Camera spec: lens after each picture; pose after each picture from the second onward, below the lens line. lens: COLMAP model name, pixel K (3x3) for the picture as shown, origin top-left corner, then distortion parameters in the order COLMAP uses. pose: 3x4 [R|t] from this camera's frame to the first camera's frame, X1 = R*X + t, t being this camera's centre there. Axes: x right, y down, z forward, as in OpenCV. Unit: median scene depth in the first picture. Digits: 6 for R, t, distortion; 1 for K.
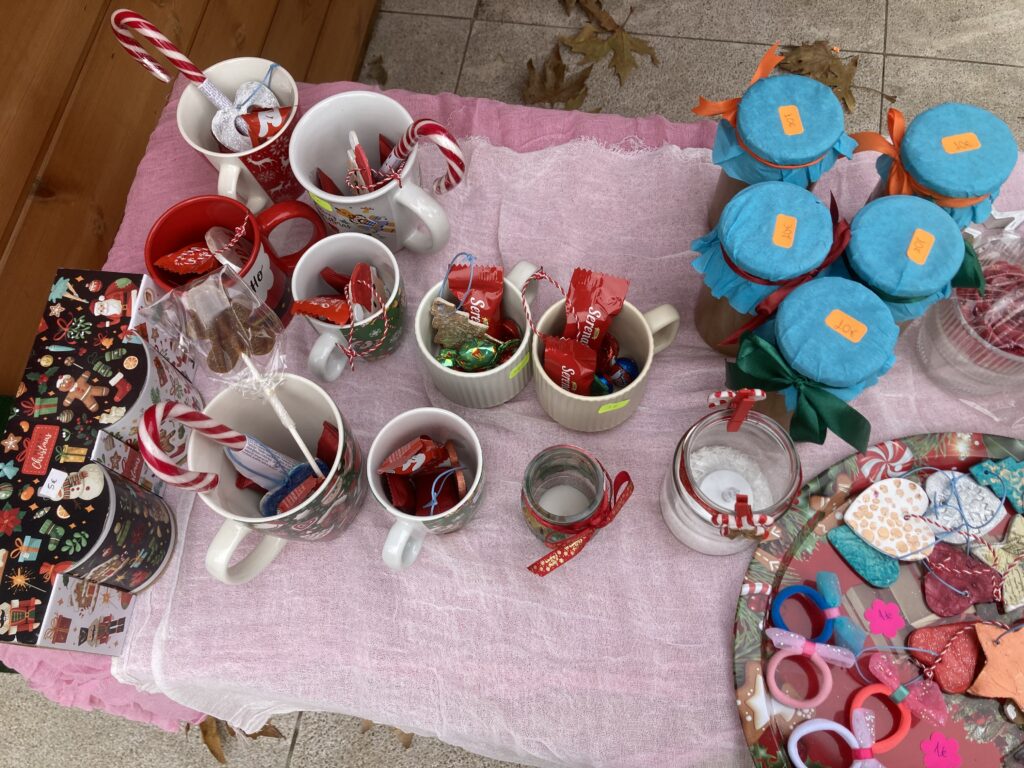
lens RADIAL K [[818.7, 0, 512.9], [0, 818.7, 381.5], [0, 0, 1]] dist [0.017130, 0.005398]
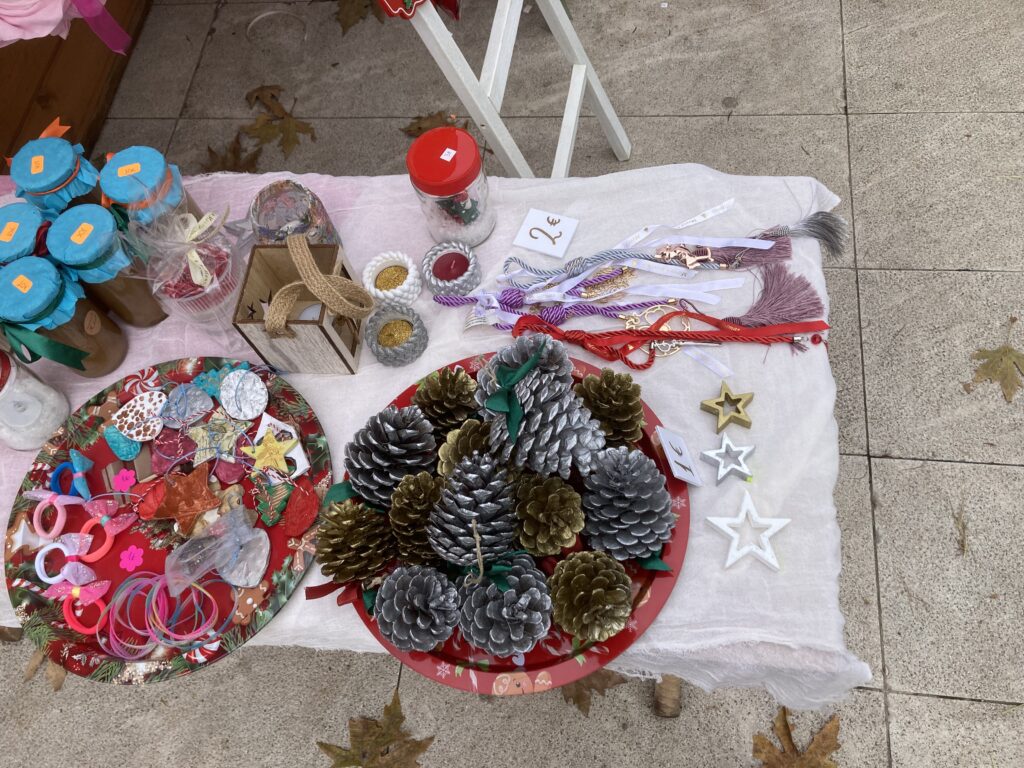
lens RADIAL K [[826.0, 0, 524.2], [0, 826.0, 383.7], [0, 0, 1]] dist [0.064666, -0.064192]
pose [[0.995780, -0.082375, -0.040459, 0.512100], [0.077941, 0.991822, -0.101065, 0.132167], [0.048453, 0.097485, 0.994057, -0.204118]]
